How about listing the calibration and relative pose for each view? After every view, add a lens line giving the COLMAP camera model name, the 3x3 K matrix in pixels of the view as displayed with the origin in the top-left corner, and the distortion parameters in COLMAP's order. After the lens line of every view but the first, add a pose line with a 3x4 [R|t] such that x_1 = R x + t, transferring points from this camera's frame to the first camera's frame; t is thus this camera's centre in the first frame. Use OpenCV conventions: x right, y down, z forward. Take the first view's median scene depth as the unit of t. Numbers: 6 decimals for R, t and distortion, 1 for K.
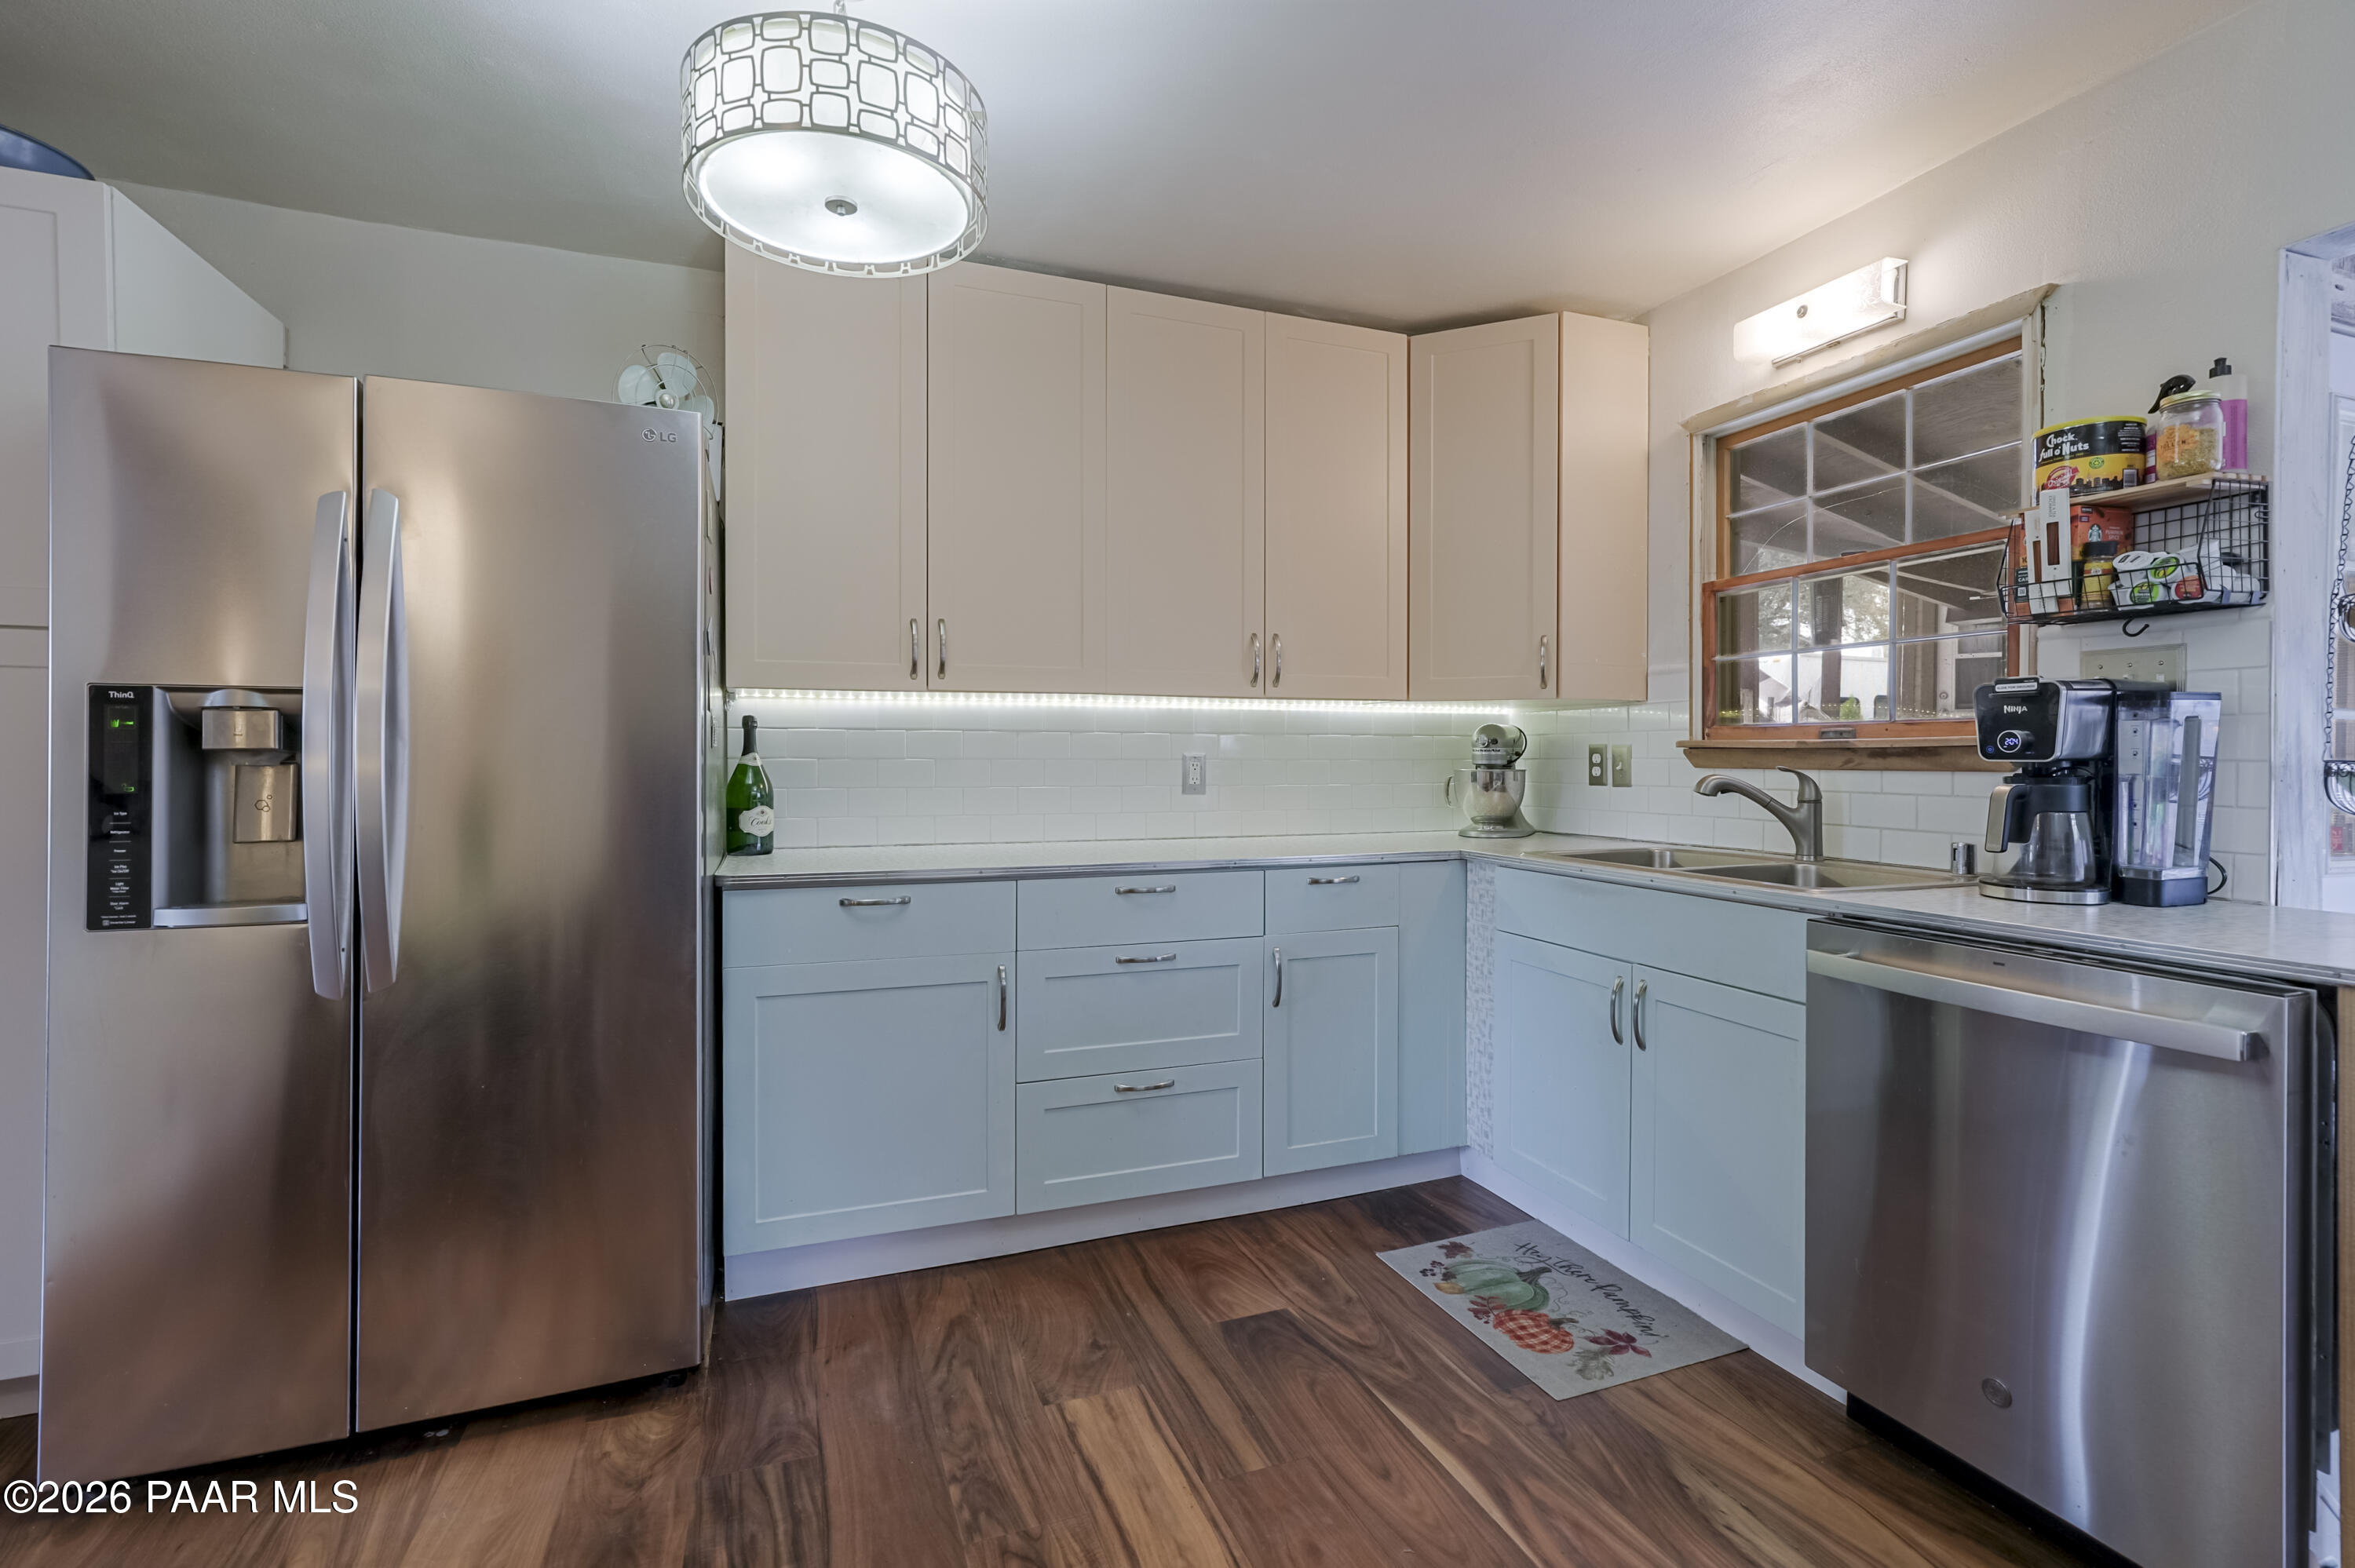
lens RADIAL K [[1072.5, 0, 1172.5], [0, 1072.5, 760.5], [0, 0, 1]] dist [0.001329, 0.001008]
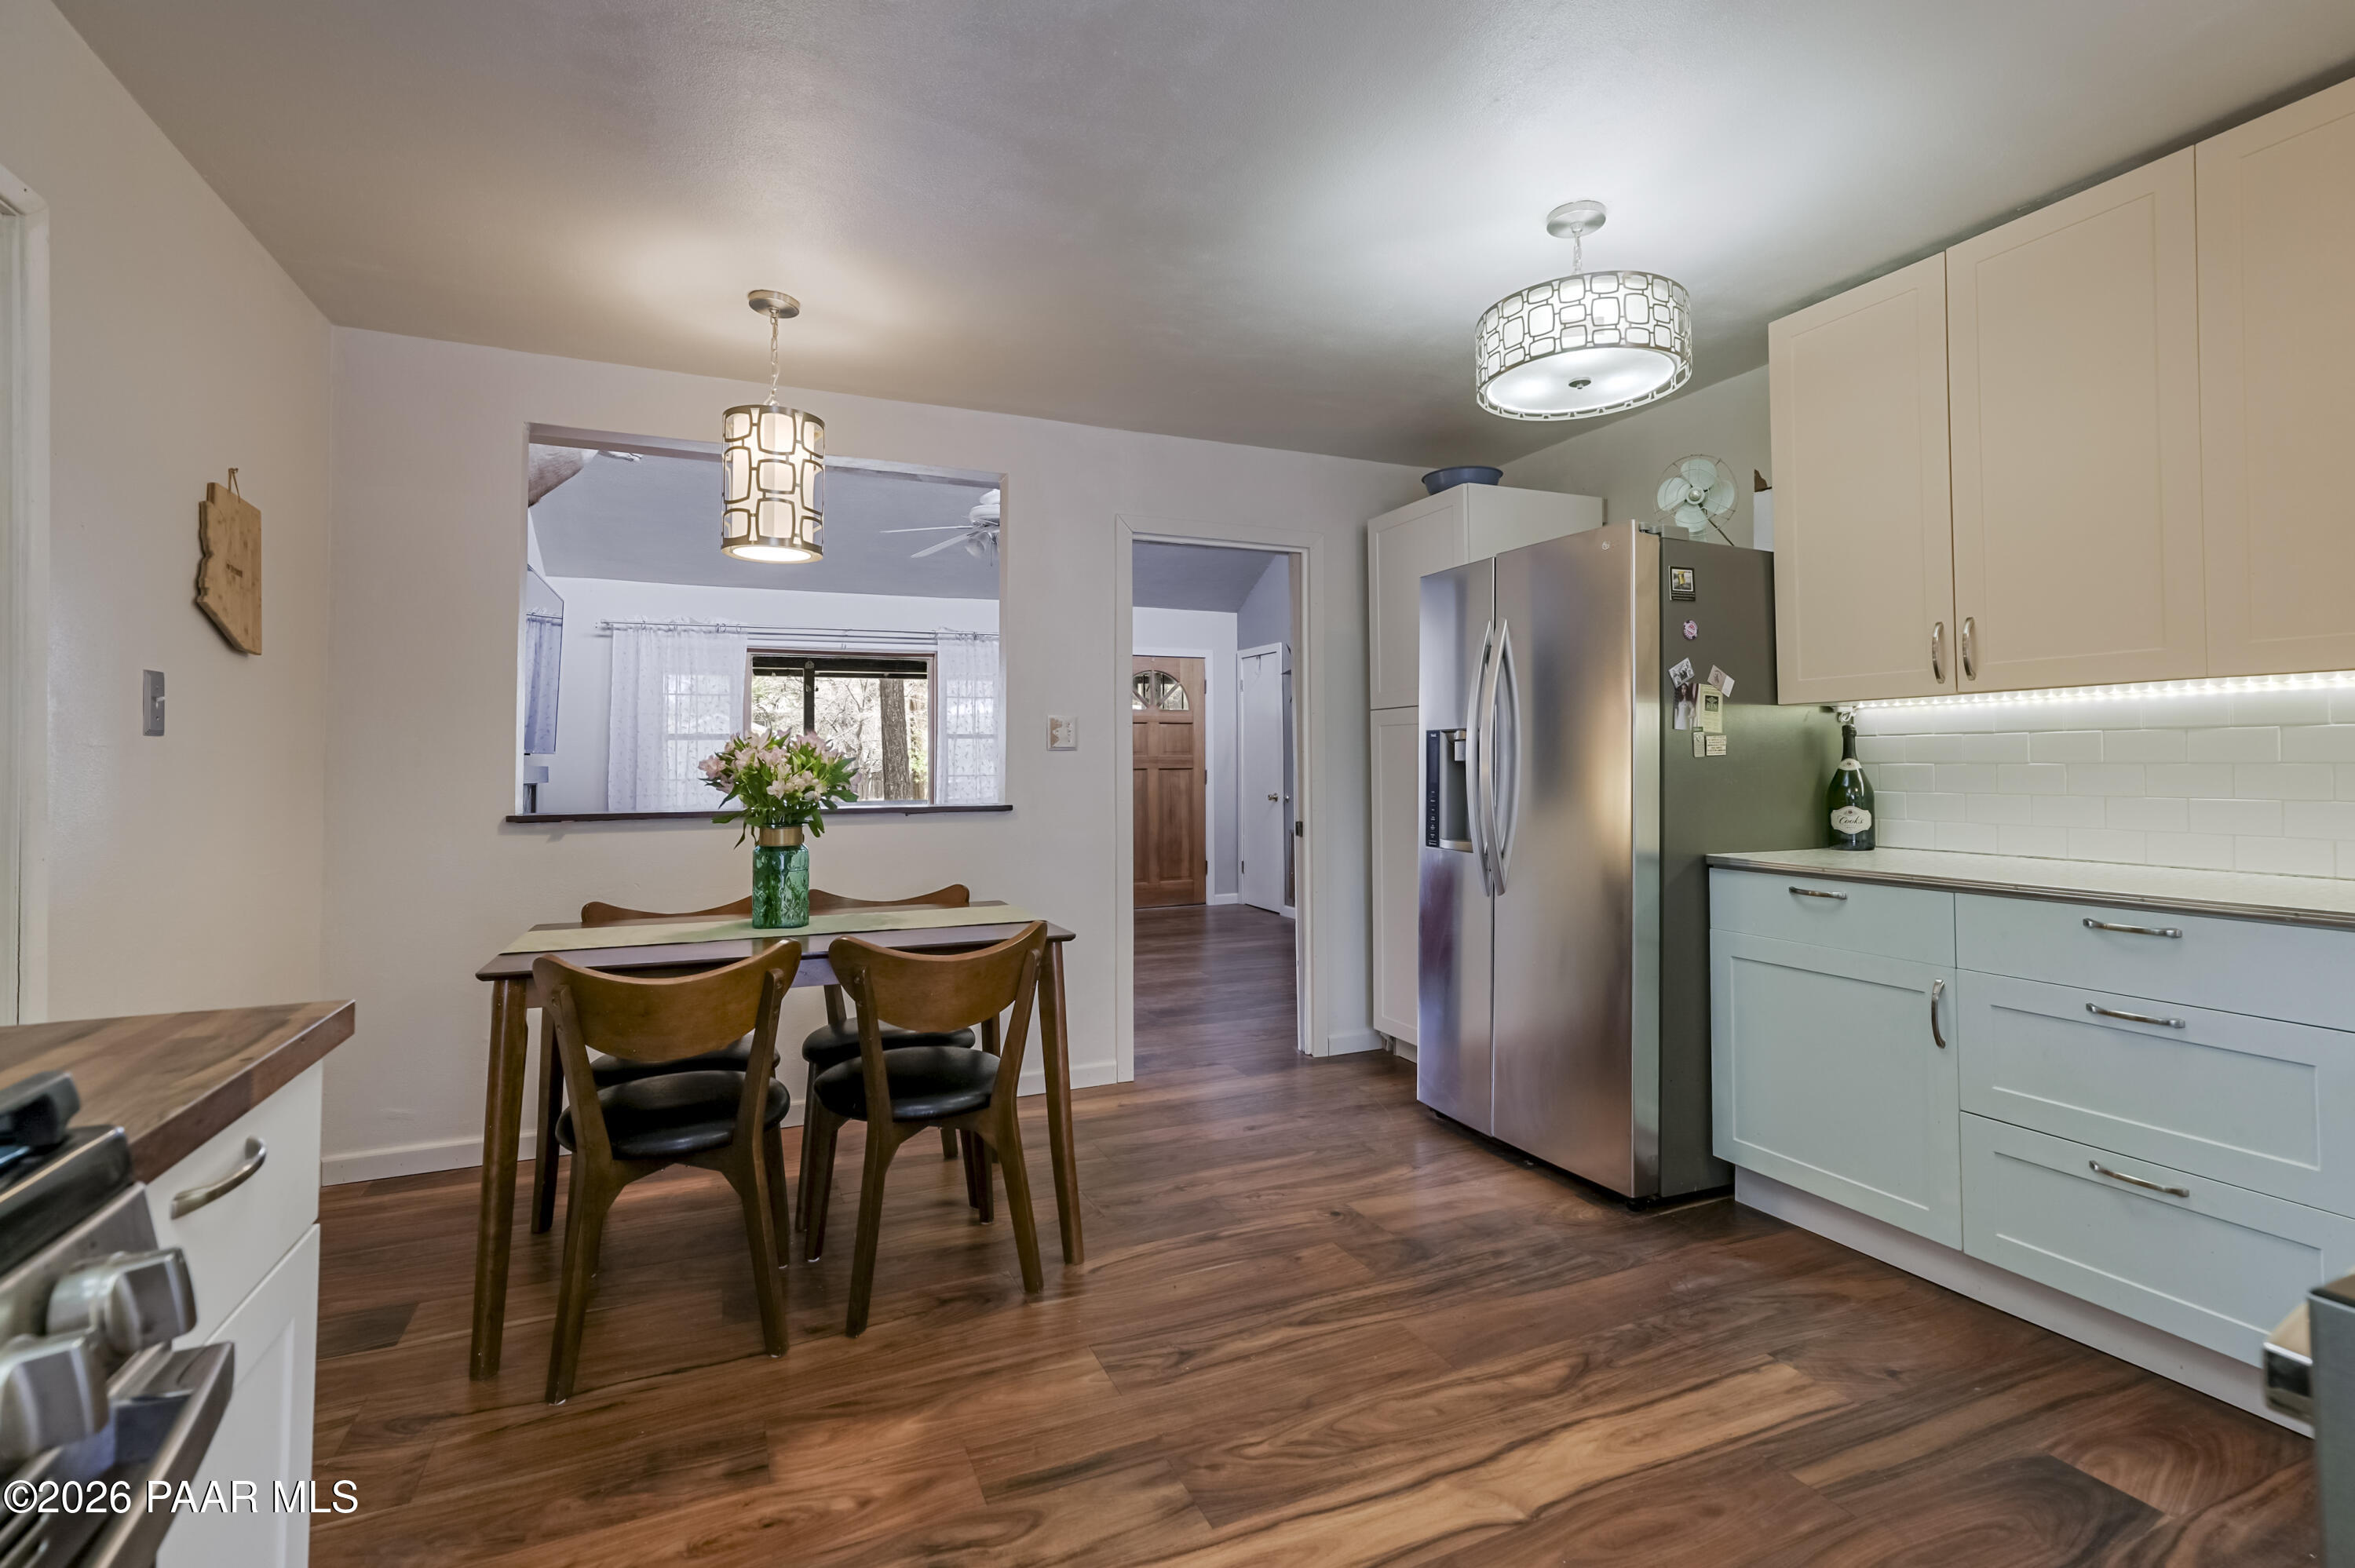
lens RADIAL K [[1087.7, 0, 1184.4], [0, 1087.7, 724.1], [0, 0, 1]] dist [0.001398, 0.000959]
pose [[0.060526, -0.038534, -0.997423, 0.799117], [0.002784, 0.999257, -0.038436, -0.001633], [0.998163, -0.000451, 0.060588, 0.274427]]
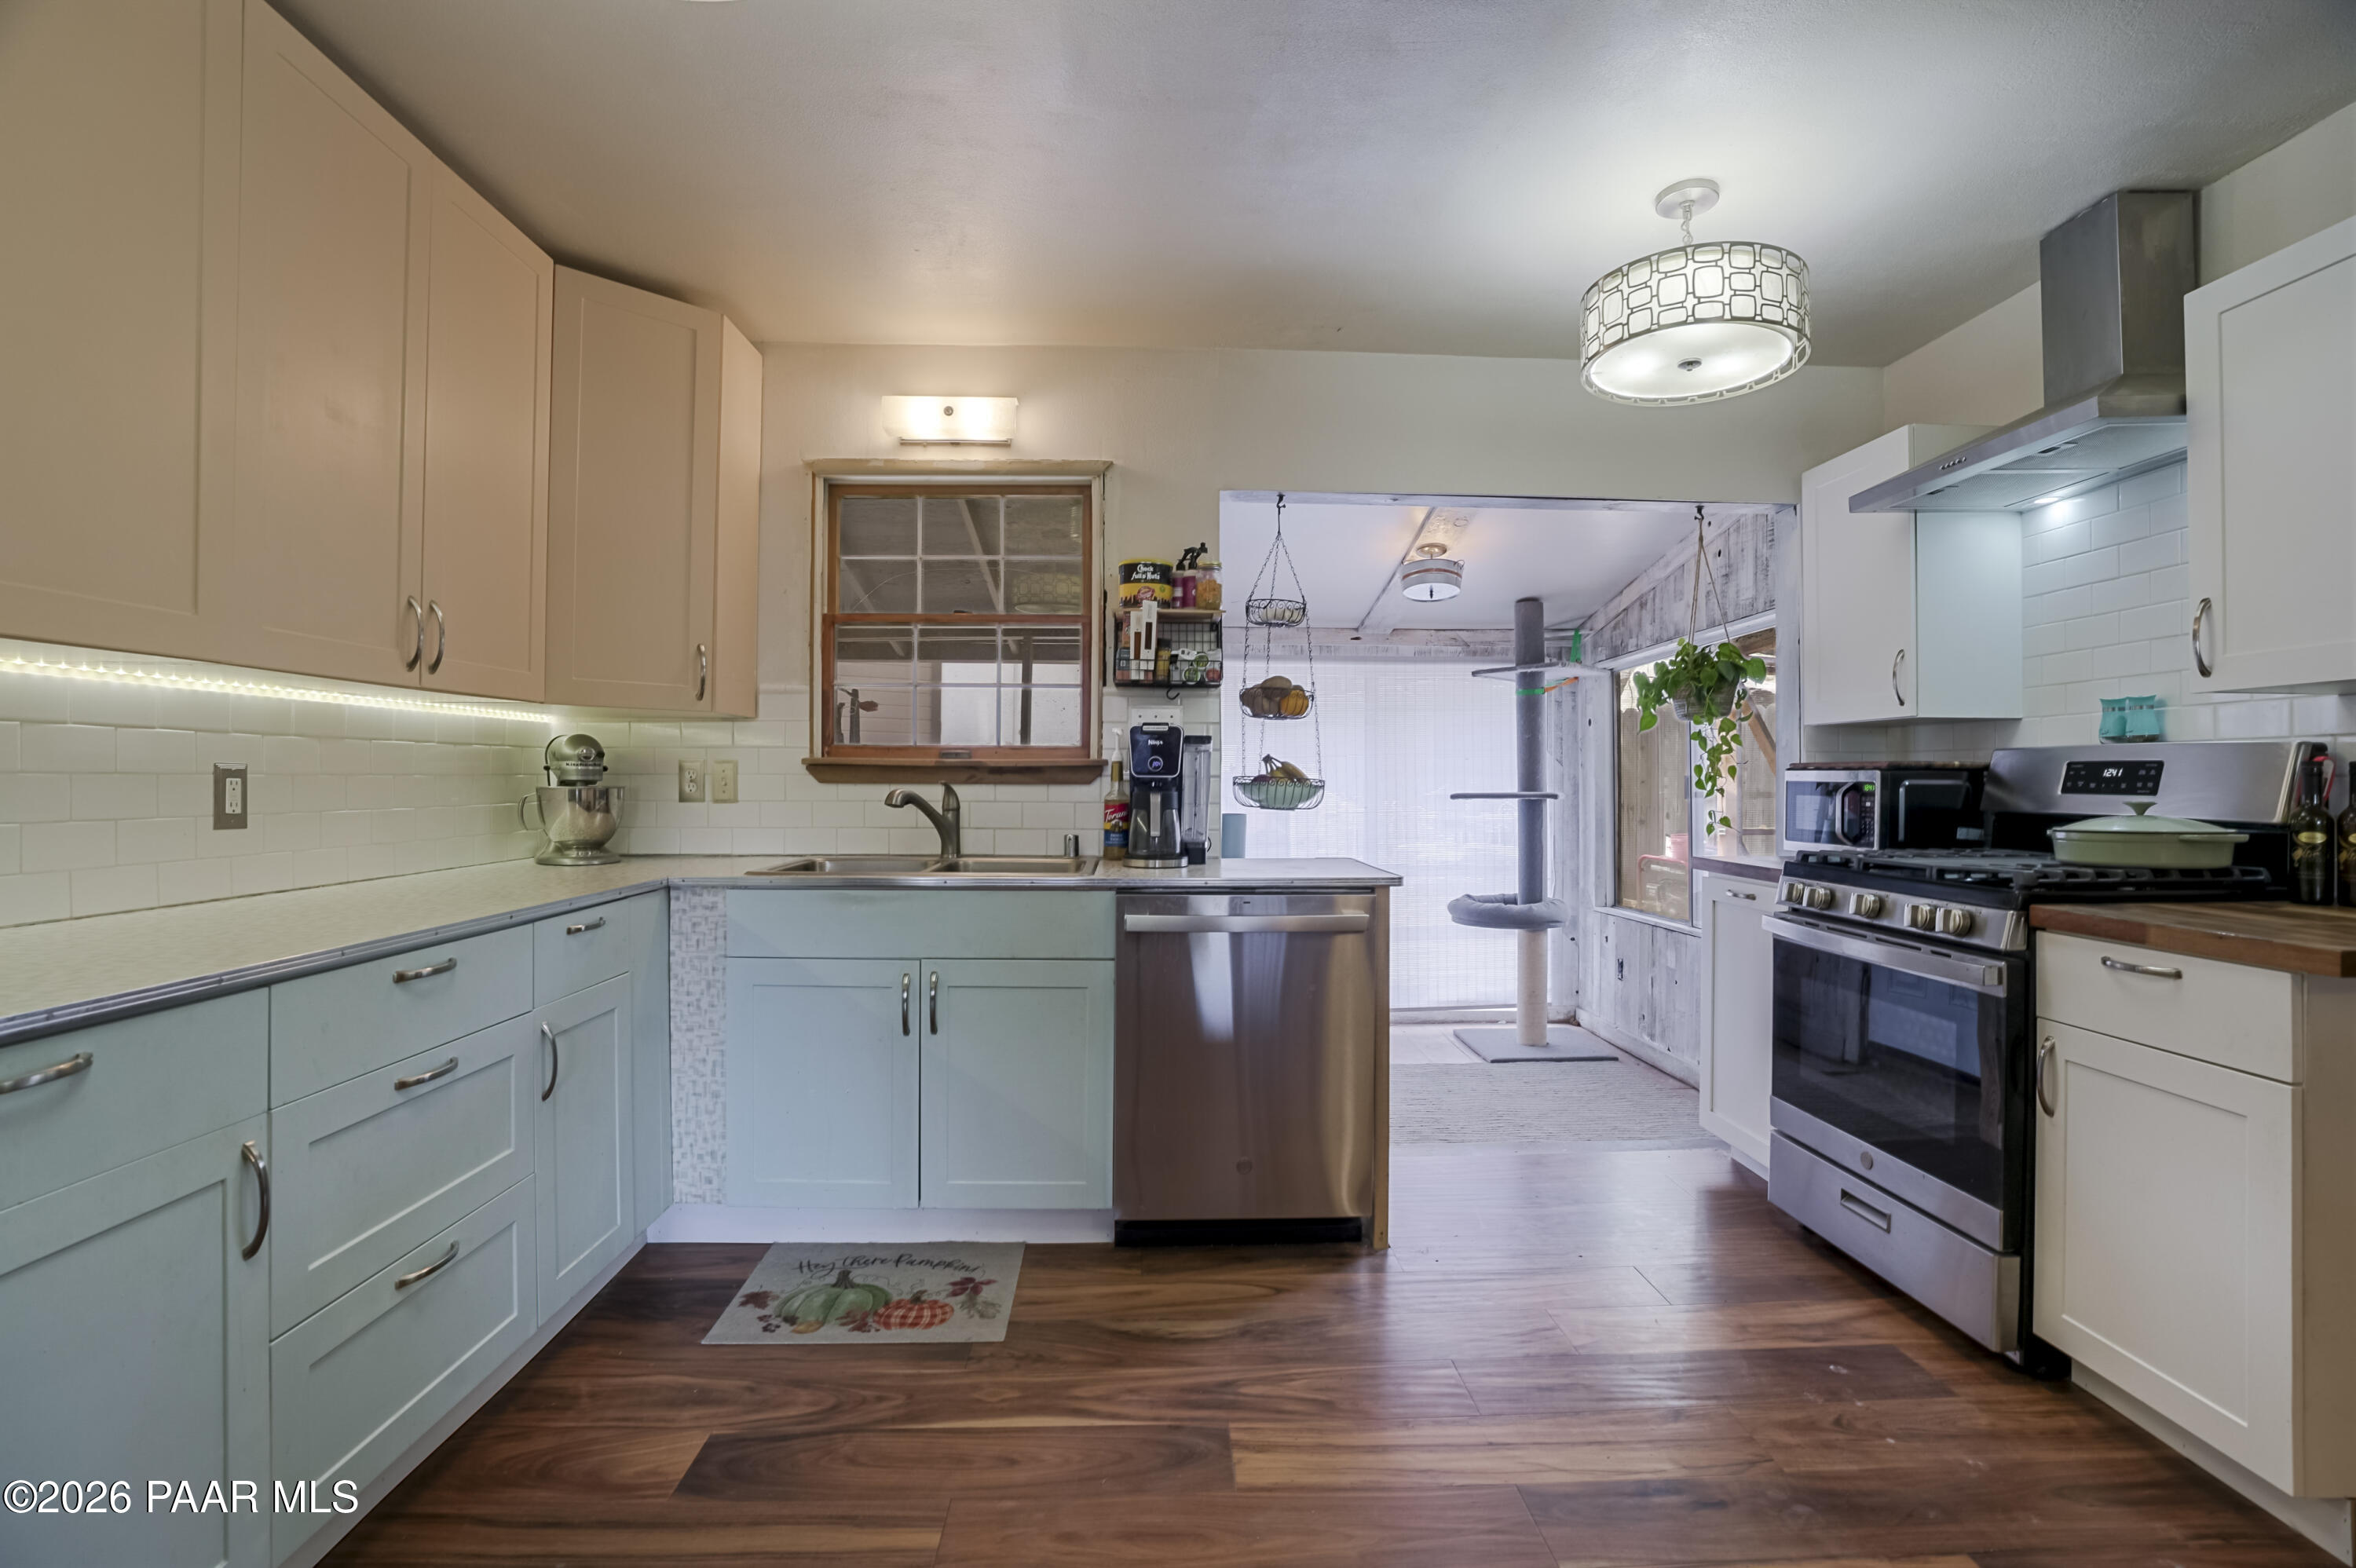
lens RADIAL K [[1094.3, 0, 1175.5], [0, 1094.3, 777.2], [0, 0, 1]] dist [-0.030392, 0.000753]
pose [[0.327871, -0.000873, 0.944722, -0.543555], [0.000391, 1.000000, 0.000789, 0.000136], [-0.944722, 0.000110, 0.327871, 0.371768]]
